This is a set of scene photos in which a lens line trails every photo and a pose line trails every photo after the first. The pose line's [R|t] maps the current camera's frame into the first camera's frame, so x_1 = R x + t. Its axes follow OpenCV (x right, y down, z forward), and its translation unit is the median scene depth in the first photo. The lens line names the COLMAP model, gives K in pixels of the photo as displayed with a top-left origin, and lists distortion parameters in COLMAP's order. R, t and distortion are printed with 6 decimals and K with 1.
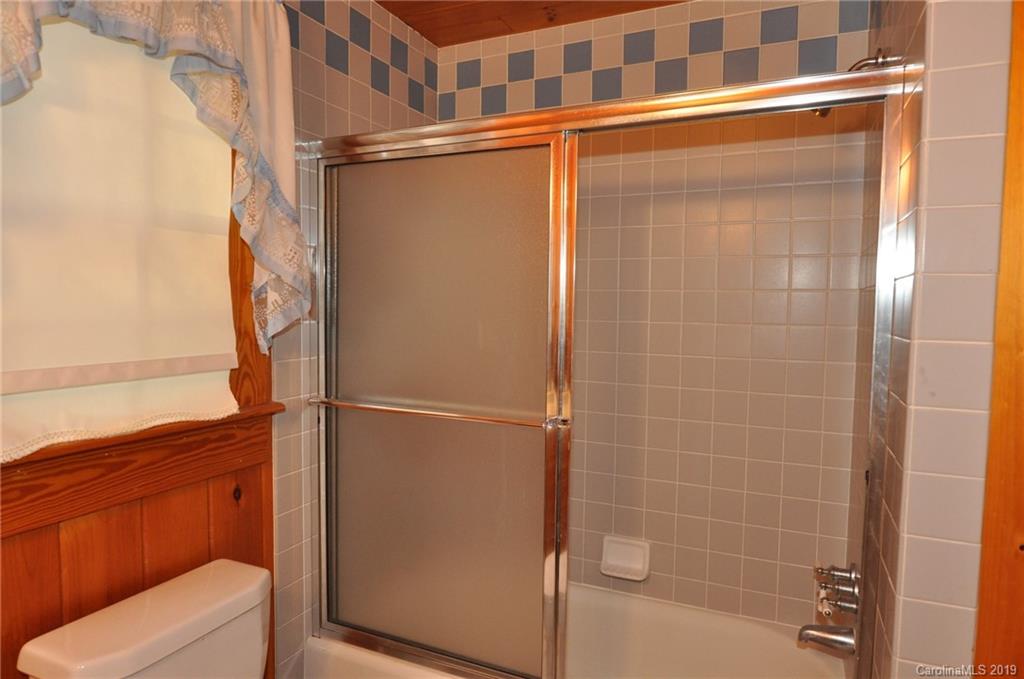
lens RADIAL K [[623.7, 0, 515.8], [0, 623.7, 339.1], [0, 0, 1]] dist [-0.004785, -0.012738]
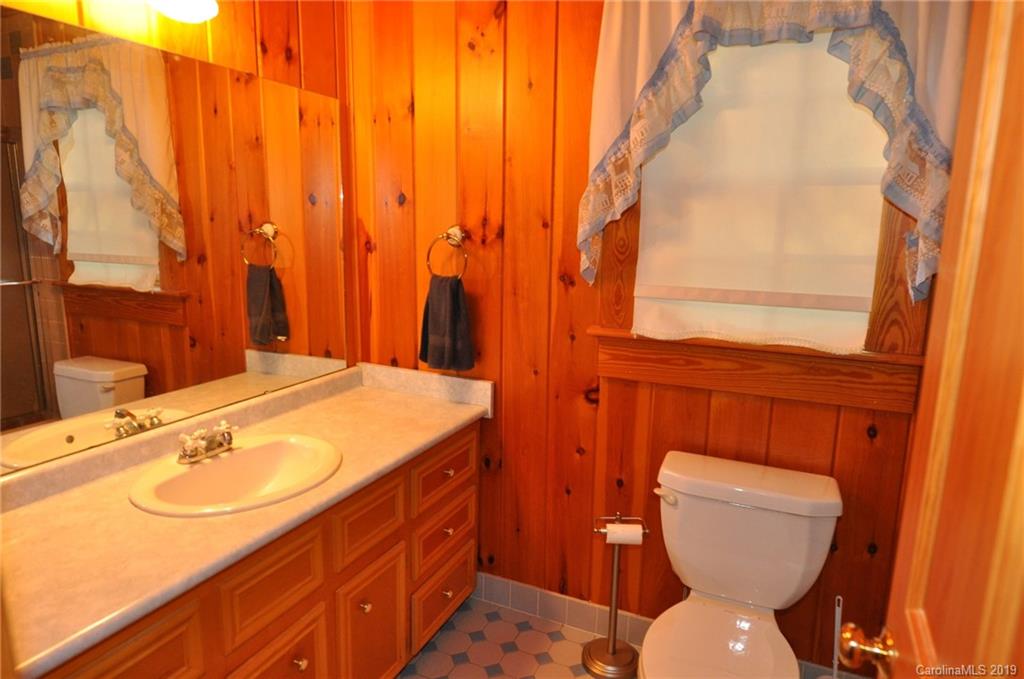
lens RADIAL K [[623.7, 0, 515.8], [0, 623.7, 339.1], [0, 0, 1]] dist [-0.004785, -0.012738]
pose [[-0.003851, 0.174511, -0.984648, 0.599655], [-0.077883, 0.981612, 0.174278, -0.045652], [0.996955, 0.077359, 0.009811, 0.395607]]
